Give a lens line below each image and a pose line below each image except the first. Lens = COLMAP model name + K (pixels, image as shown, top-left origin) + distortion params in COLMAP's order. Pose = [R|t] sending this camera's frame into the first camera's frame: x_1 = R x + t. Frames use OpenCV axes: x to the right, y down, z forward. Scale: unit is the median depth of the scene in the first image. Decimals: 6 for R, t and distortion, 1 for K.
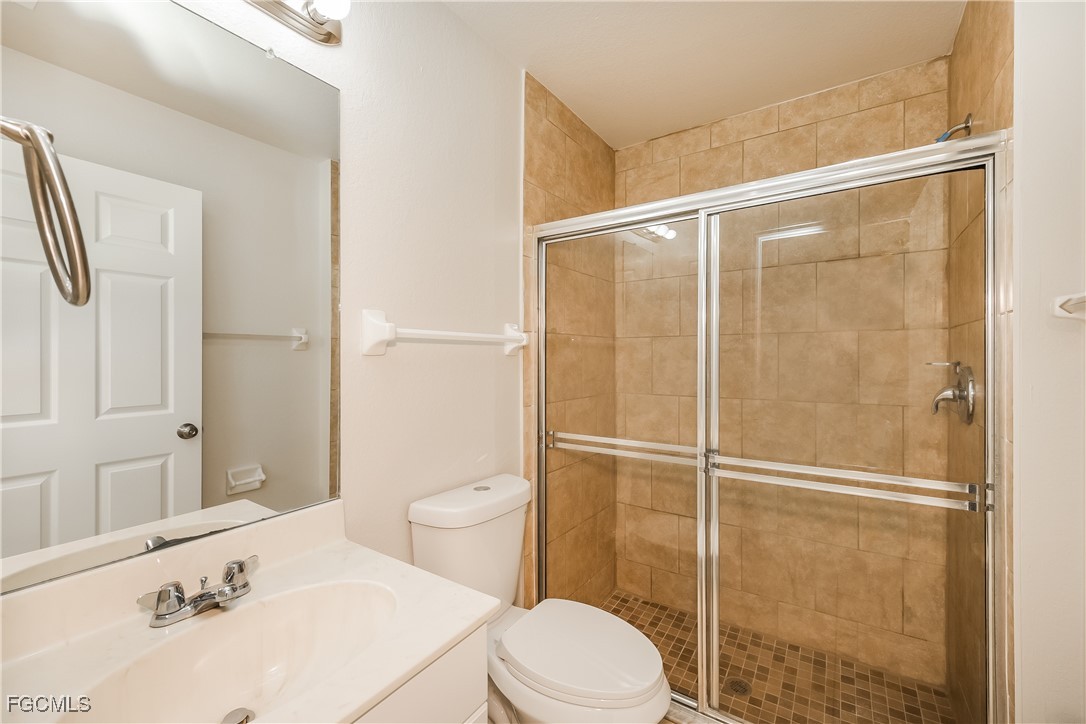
lens RADIAL K [[443.7, 0, 542.3], [0, 443.7, 358.8], [0, 0, 1]] dist [-0.003937, -0.000590]
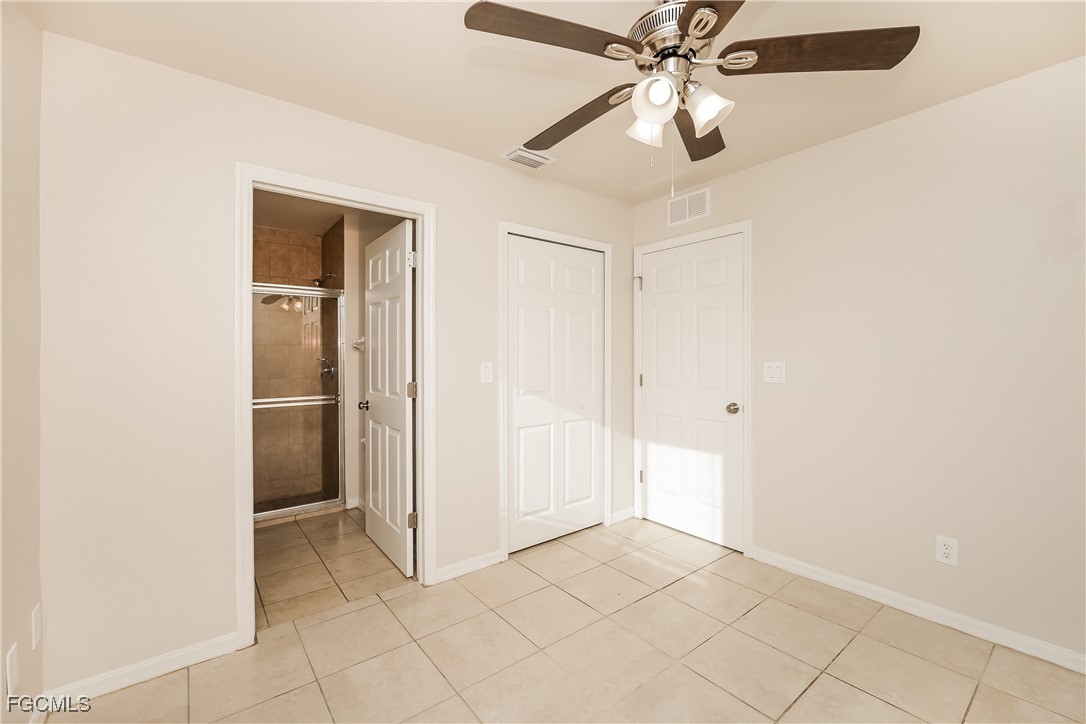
lens RADIAL K [[443.7, 0, 542.5], [0, 443.7, 359.6], [0, 0, 1]] dist [-0.003937, -0.000590]
pose [[0.297165, -0.006212, 0.954806, -1.082335], [-0.000144, 0.999979, 0.006551, -0.006185], [-0.954826, -0.002084, 0.297157, -0.916104]]
